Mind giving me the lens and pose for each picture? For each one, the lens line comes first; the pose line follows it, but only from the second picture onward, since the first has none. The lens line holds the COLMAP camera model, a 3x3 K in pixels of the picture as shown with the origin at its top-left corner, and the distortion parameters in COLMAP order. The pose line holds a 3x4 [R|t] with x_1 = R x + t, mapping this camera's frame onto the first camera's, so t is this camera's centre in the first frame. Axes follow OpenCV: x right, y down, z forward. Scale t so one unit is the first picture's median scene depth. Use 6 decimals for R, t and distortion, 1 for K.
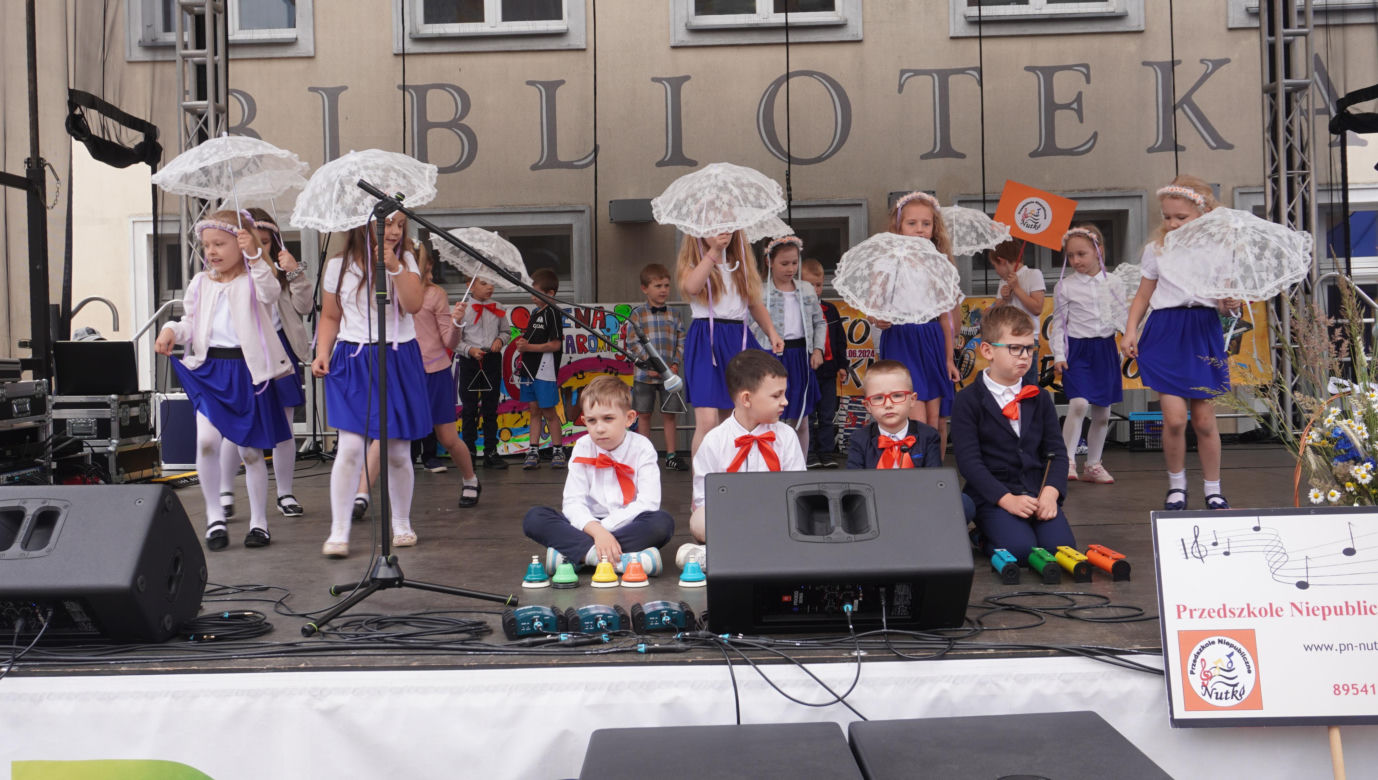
lens RADIAL K [[1337.9, 0, 746.8], [0, 1337.9, 394.9], [0, 0, 1]] dist [-0.053144, 0.222653]
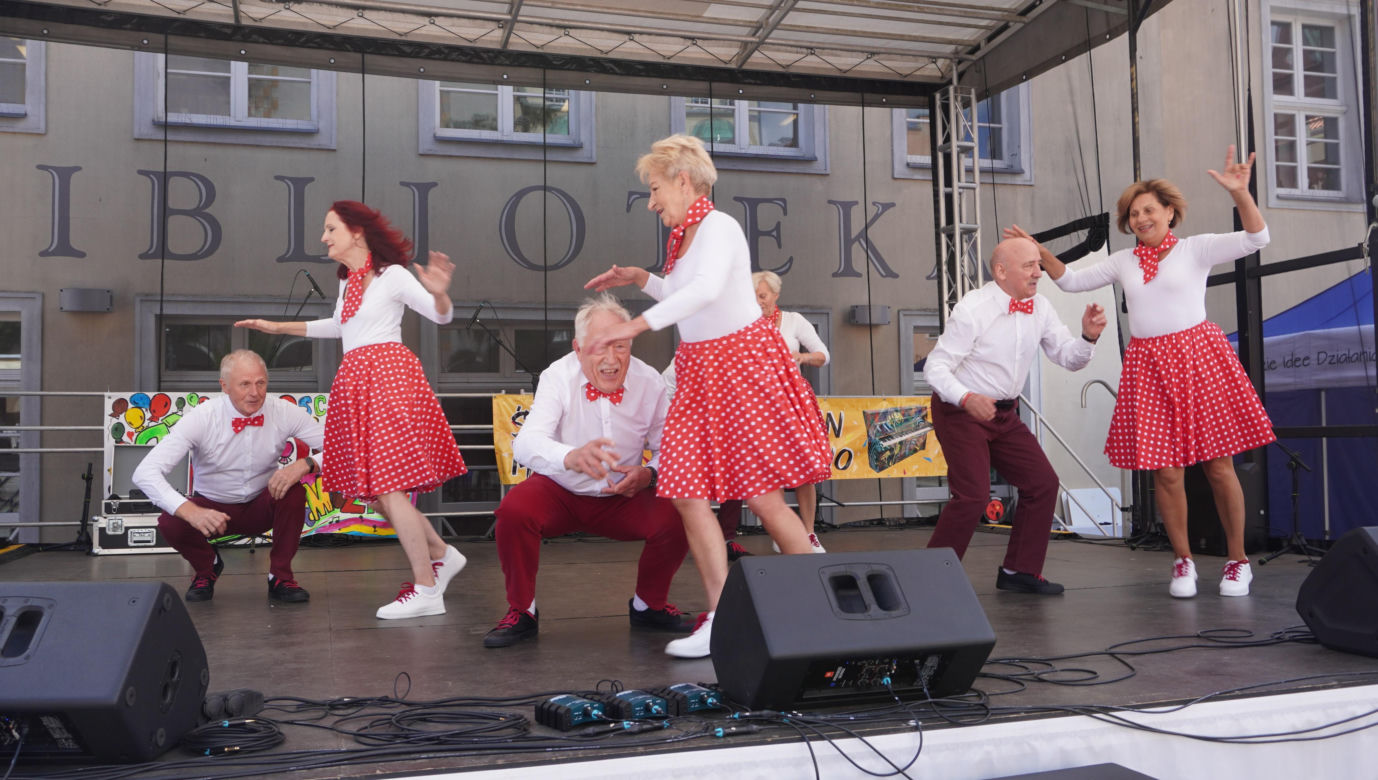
lens RADIAL K [[1208.0, 0, 687.6], [0, 1208.0, 382.8], [0, 0, 1]] dist [-0.013564, 0.010765]
pose [[0.951566, 0.025374, 0.306394, -0.149226], [0.000980, 0.996333, -0.085553, 0.001600], [-0.307442, 0.081709, 0.948052, 0.044169]]
